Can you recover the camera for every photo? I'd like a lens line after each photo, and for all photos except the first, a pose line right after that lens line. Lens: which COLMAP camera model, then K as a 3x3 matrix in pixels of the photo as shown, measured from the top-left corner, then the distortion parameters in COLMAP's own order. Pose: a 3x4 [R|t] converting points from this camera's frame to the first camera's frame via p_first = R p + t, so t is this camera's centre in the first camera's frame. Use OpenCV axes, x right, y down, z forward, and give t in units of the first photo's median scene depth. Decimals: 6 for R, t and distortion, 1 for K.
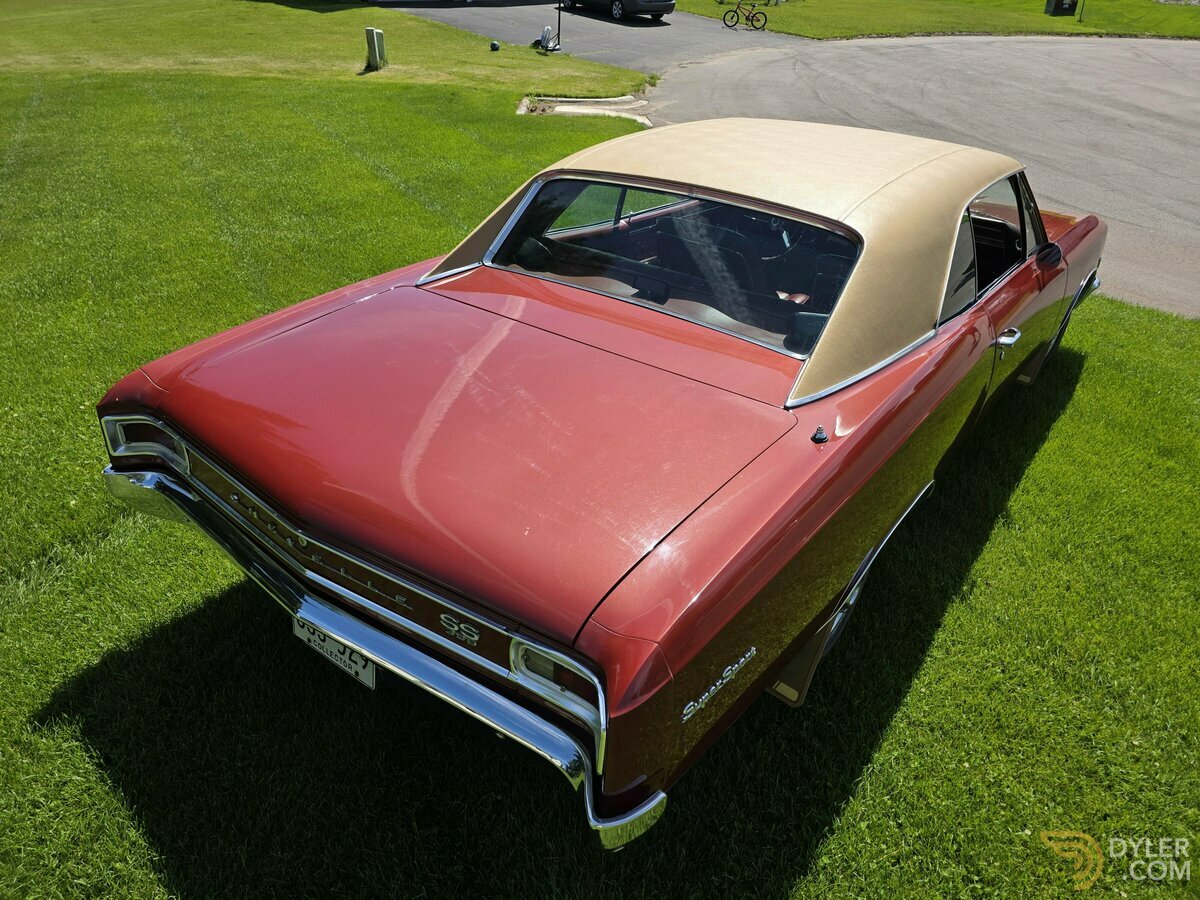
lens RADIAL K [[840.9, 0, 593.5], [0, 840.9, 453.1], [0, 0, 1]] dist [0.057231, -0.053855]
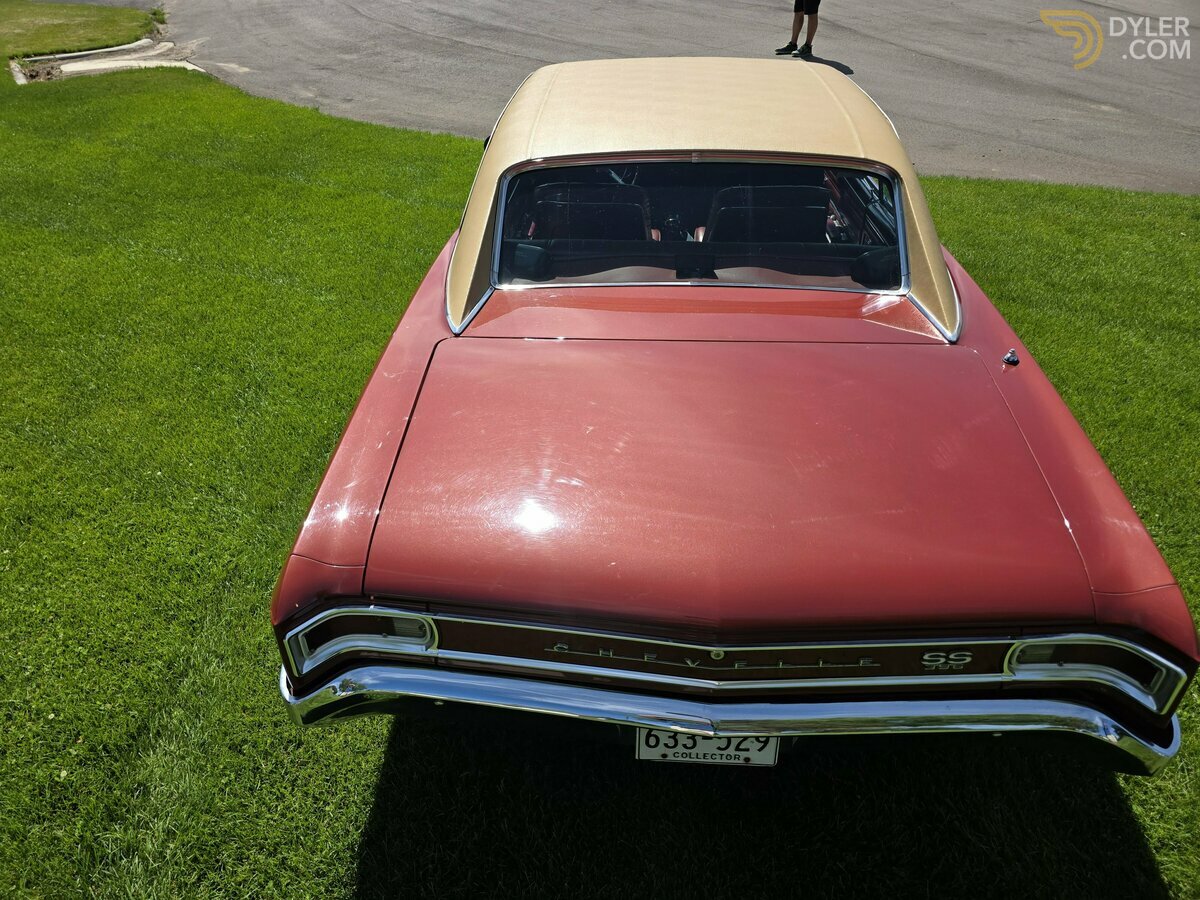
lens RADIAL K [[840.9, 0, 593.5], [0, 840.9, 453.1], [0, 0, 1]] dist [0.057231, -0.053855]
pose [[0.827977, -0.356959, 0.432474, -0.580313], [0.315171, 0.934117, 0.167610, -0.214485], [-0.463811, -0.002474, 0.885931, 0.219780]]
